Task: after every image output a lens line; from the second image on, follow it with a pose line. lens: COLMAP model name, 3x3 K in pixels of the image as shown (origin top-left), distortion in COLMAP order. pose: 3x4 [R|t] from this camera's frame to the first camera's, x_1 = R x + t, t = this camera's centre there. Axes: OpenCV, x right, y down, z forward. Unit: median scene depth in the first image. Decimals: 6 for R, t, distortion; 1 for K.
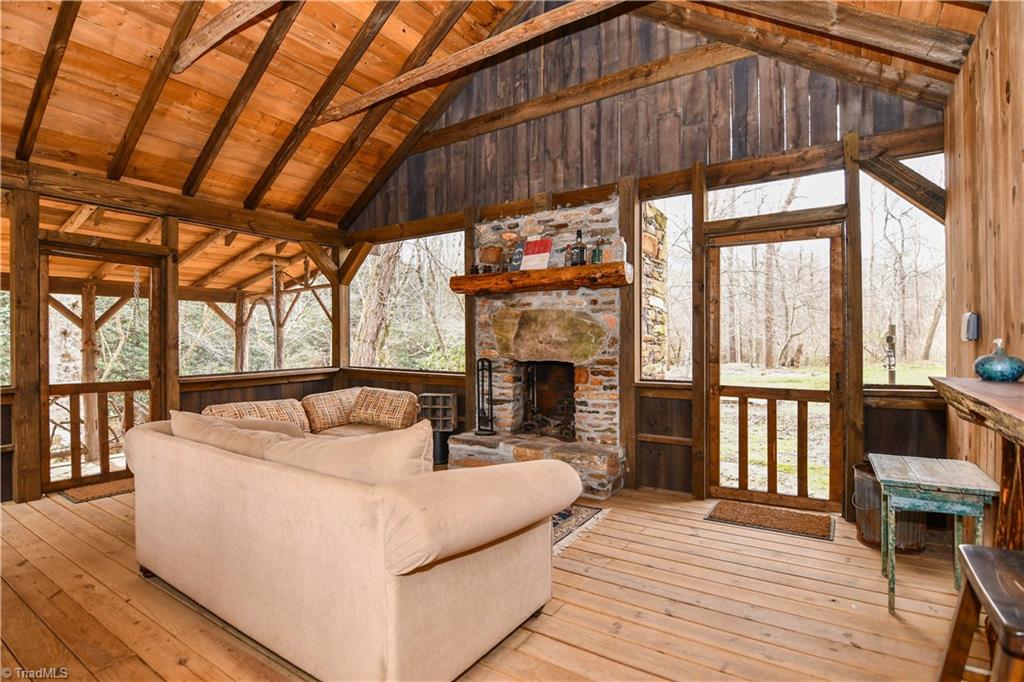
lens RADIAL K [[502.3, 0, 511.6], [0, 502.3, 340.6], [0, 0, 1]] dist [-0.026122, -0.001419]
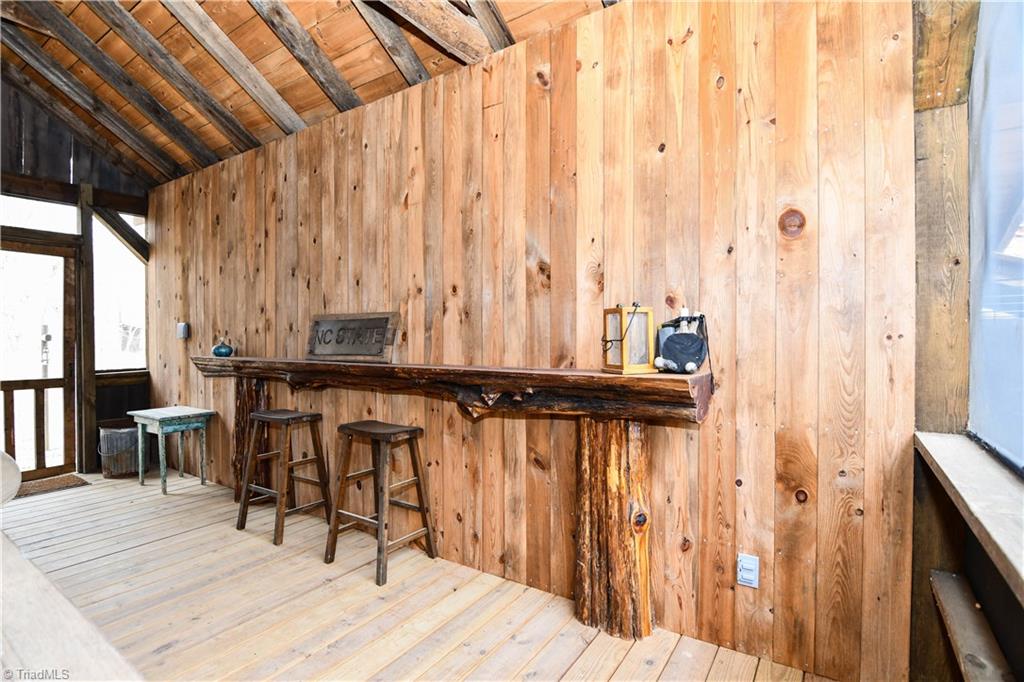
lens RADIAL K [[502.3, 0, 510.5], [0, 502.3, 340.3], [0, 0, 1]] dist [-0.026122, -0.001419]
pose [[0.007891, -0.005202, 0.999955, -0.616503], [0.000185, 0.999986, 0.005200, -0.001627], [-0.999969, 0.000143, 0.007891, -0.156337]]
